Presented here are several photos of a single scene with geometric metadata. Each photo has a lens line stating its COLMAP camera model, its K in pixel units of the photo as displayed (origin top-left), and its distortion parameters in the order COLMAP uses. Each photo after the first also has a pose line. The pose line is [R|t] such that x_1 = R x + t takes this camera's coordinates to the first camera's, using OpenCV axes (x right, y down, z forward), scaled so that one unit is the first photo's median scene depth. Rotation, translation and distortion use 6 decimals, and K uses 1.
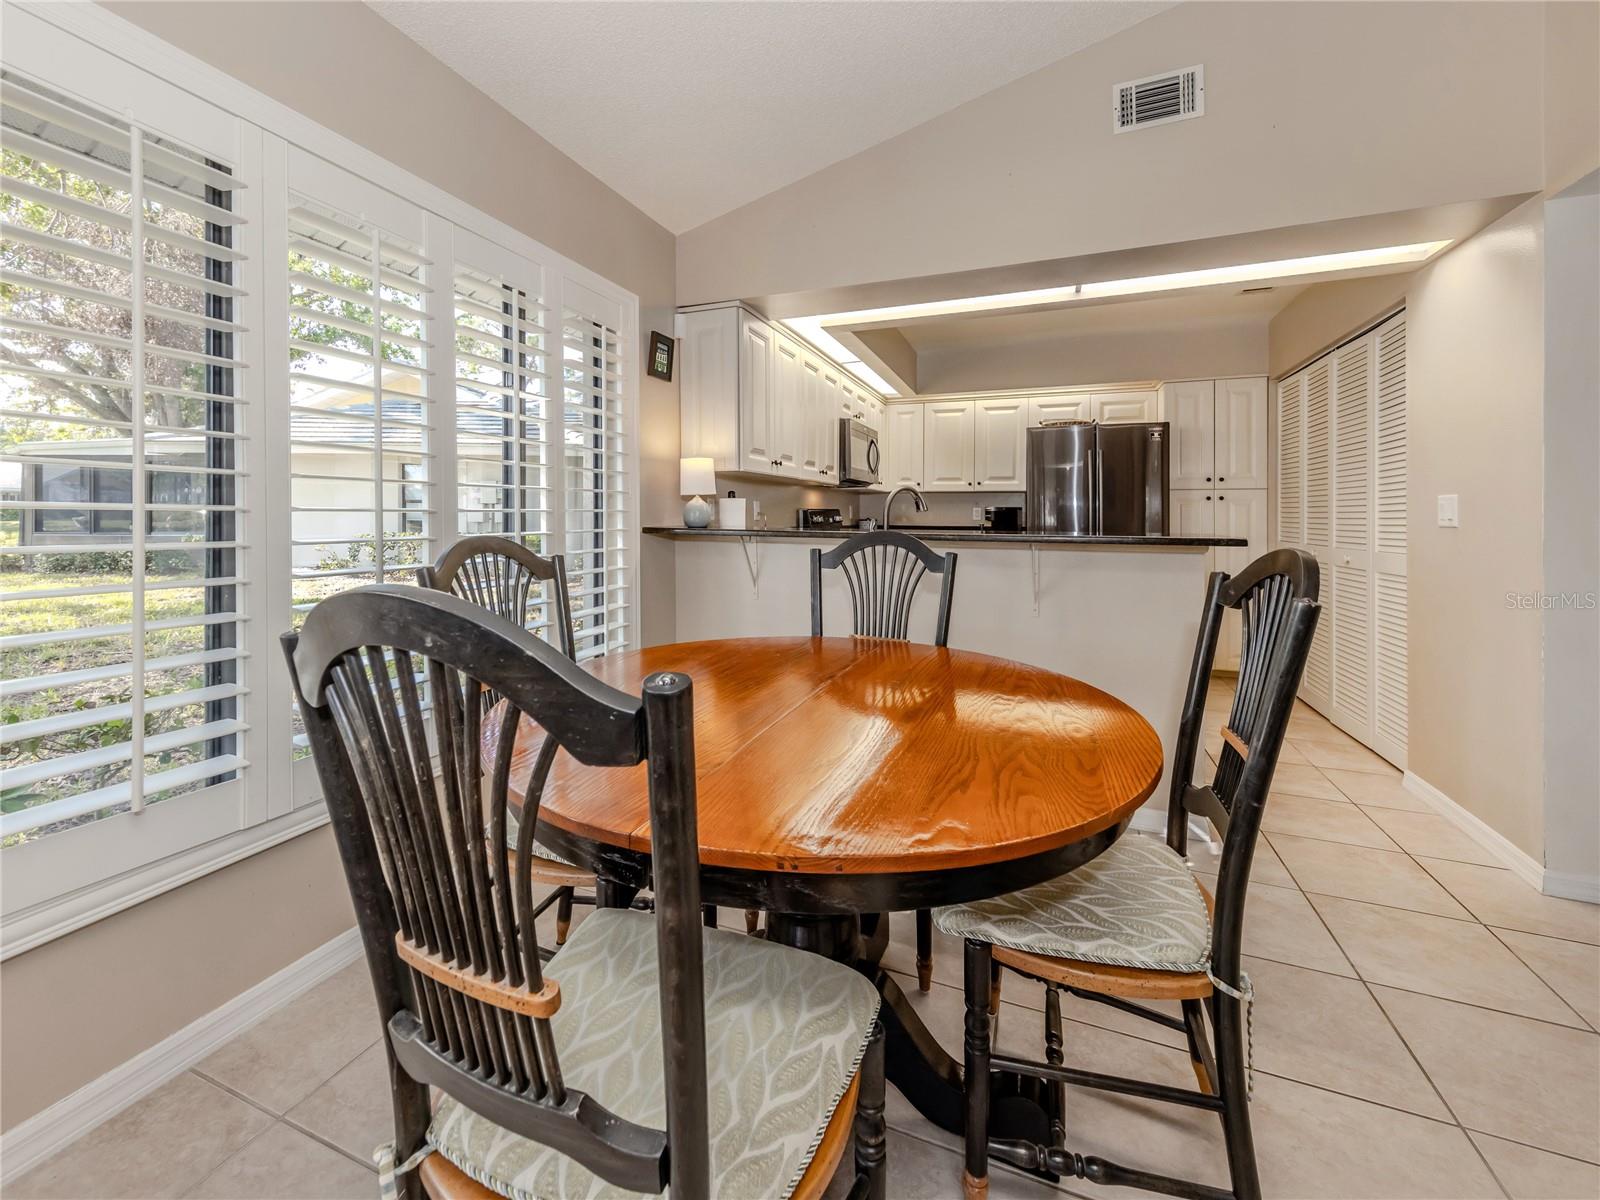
lens RADIAL K [[645.3, 0, 781.0], [0, 645.3, 508.0], [0, 0, 1]] dist [-0.000083, -0.000105]
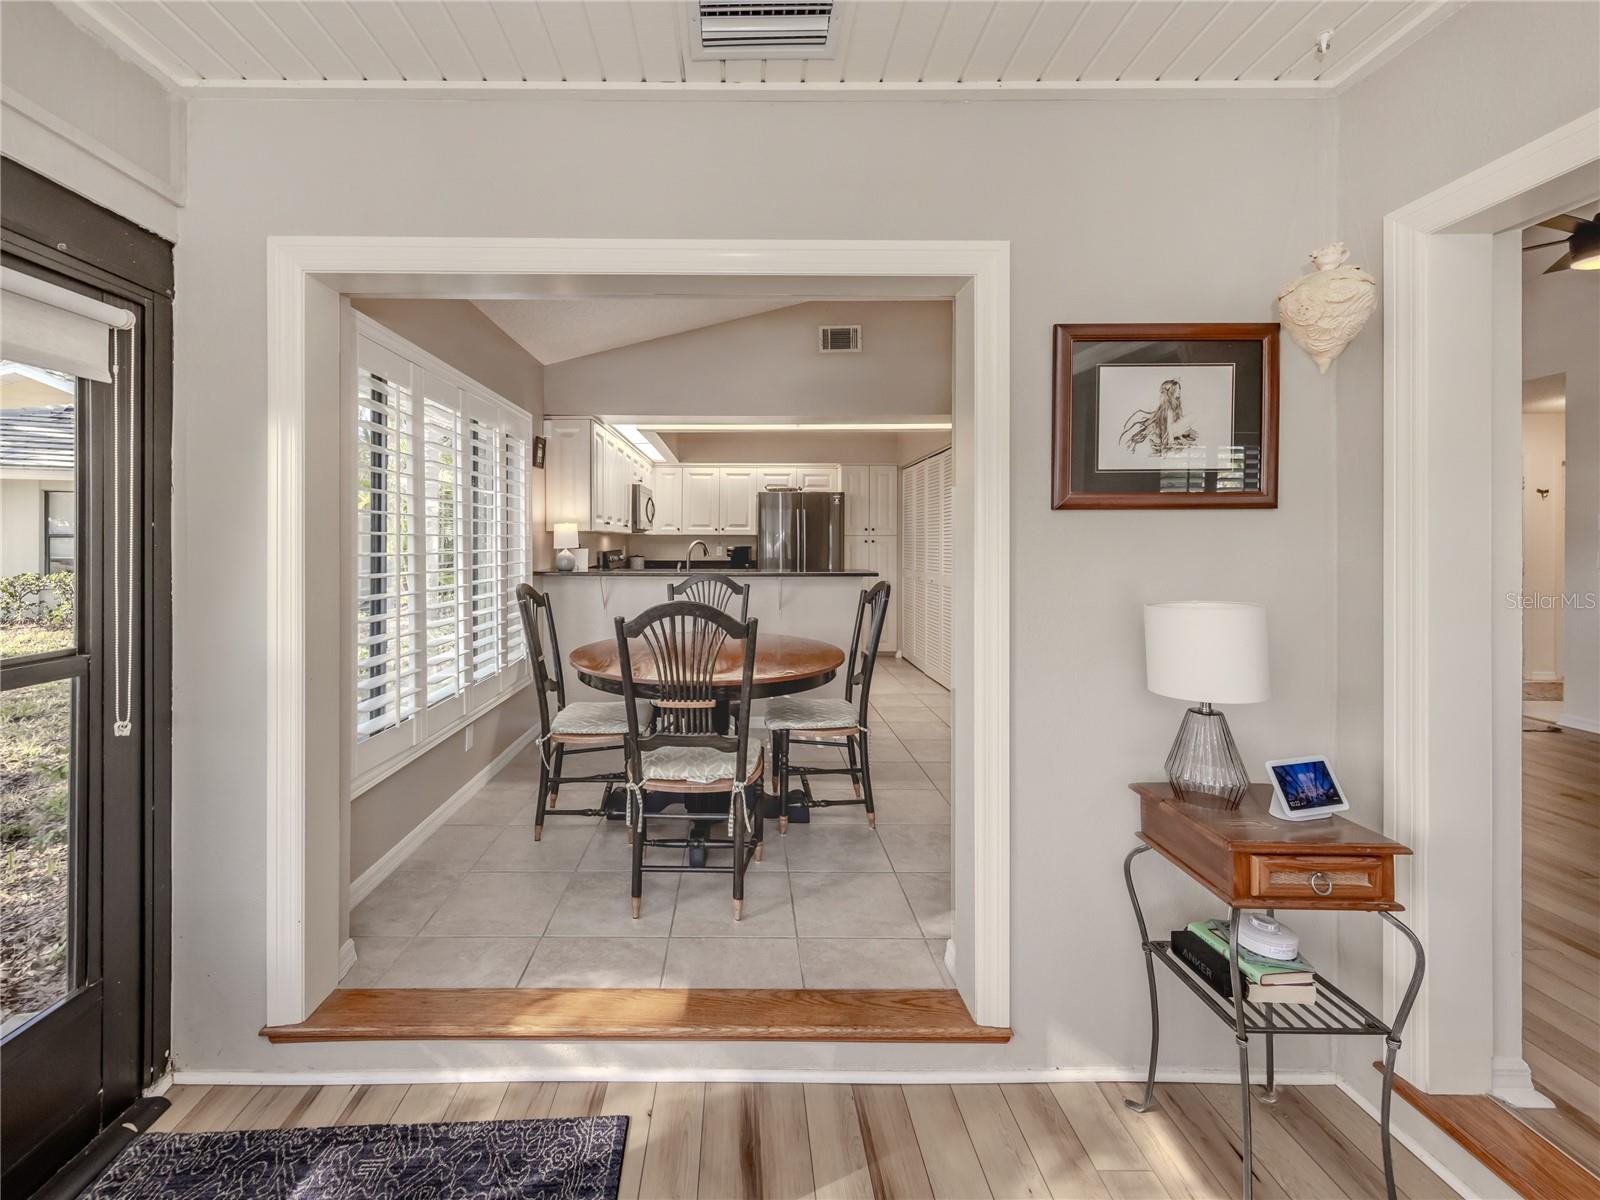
lens RADIAL K [[648.7, 0, 749.0], [0, 648.7, 541.0], [0, 0, 1]] dist [0.010301, -0.000007]
pose [[0.921861, -0.005250, 0.387486, -0.283141], [0.001217, 0.999943, 0.010651, -0.046709], [-0.387520, -0.009347, 0.921814, -0.460893]]
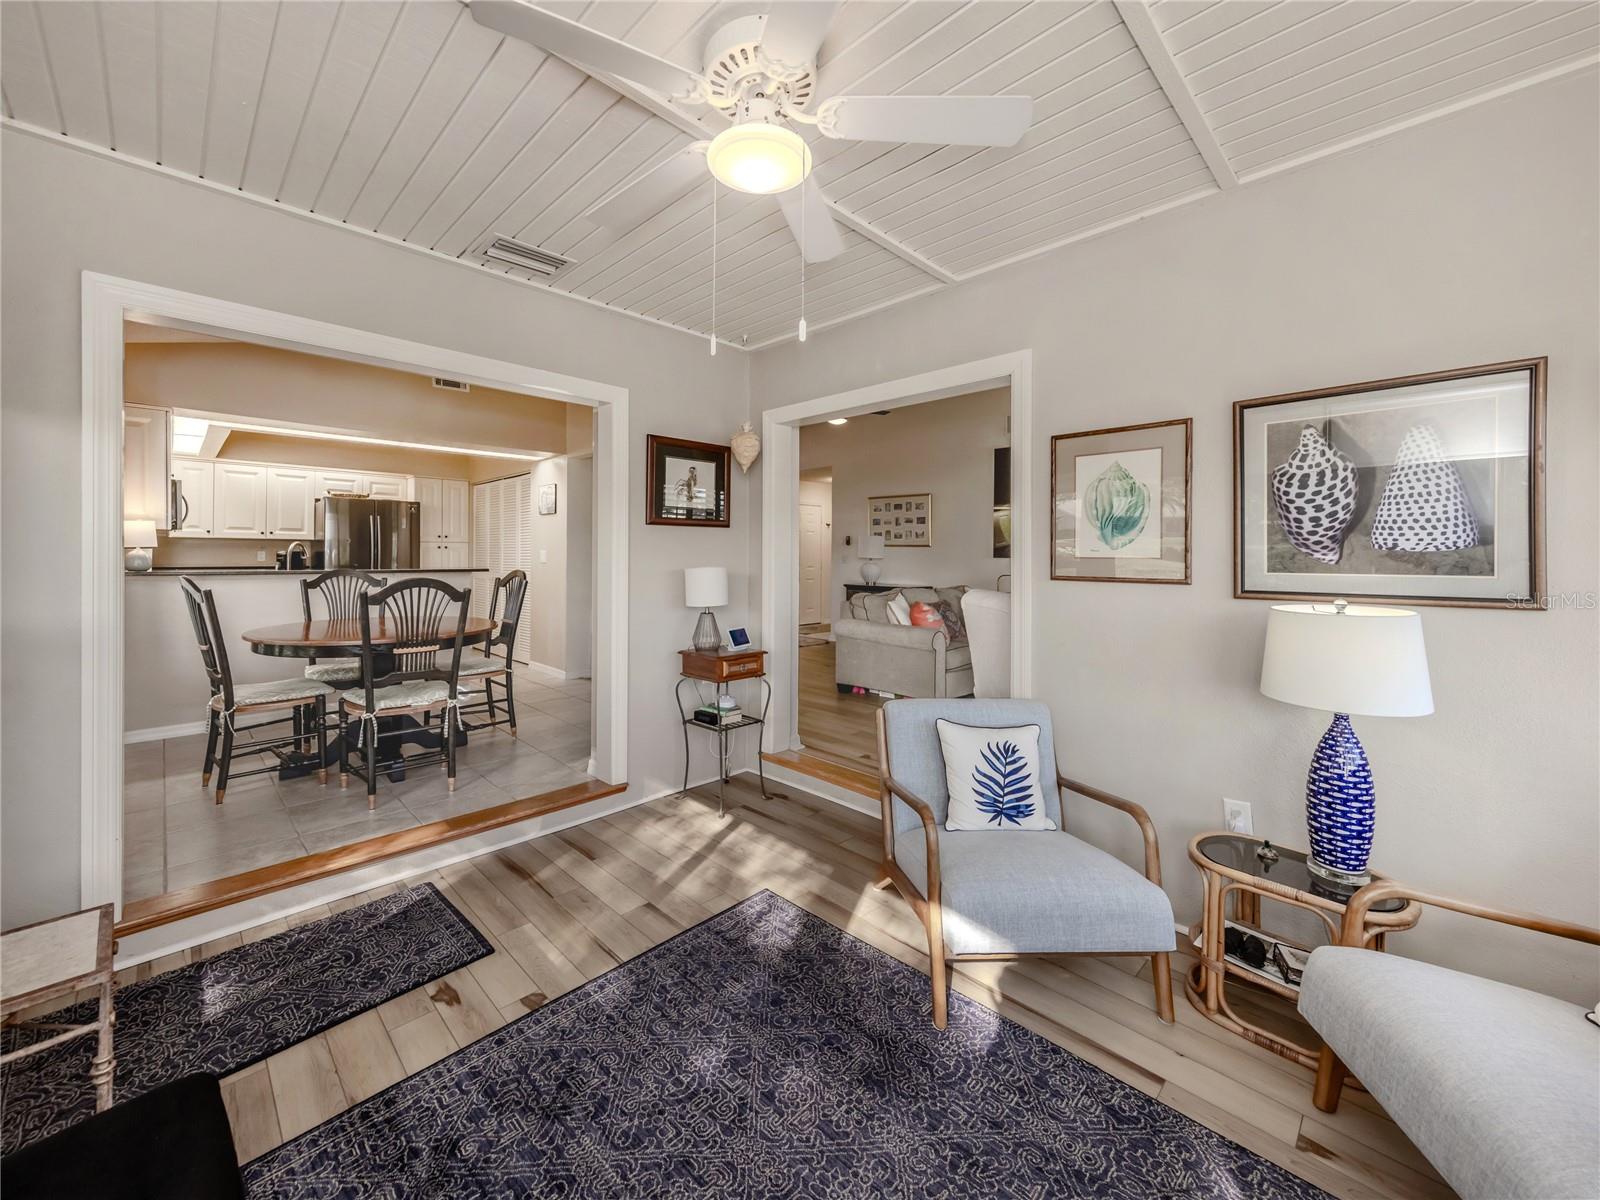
lens RADIAL K [[626.1, 0, 768.9], [0, 626.1, 564.9], [0, 0, 1]] dist [0.000821, 0.000106]
pose [[0.397287, -0.020453, 0.917467, -0.741651], [-0.009699, 0.999602, 0.026484, -0.028048], [-0.917643, -0.019421, 0.396930, -0.677399]]
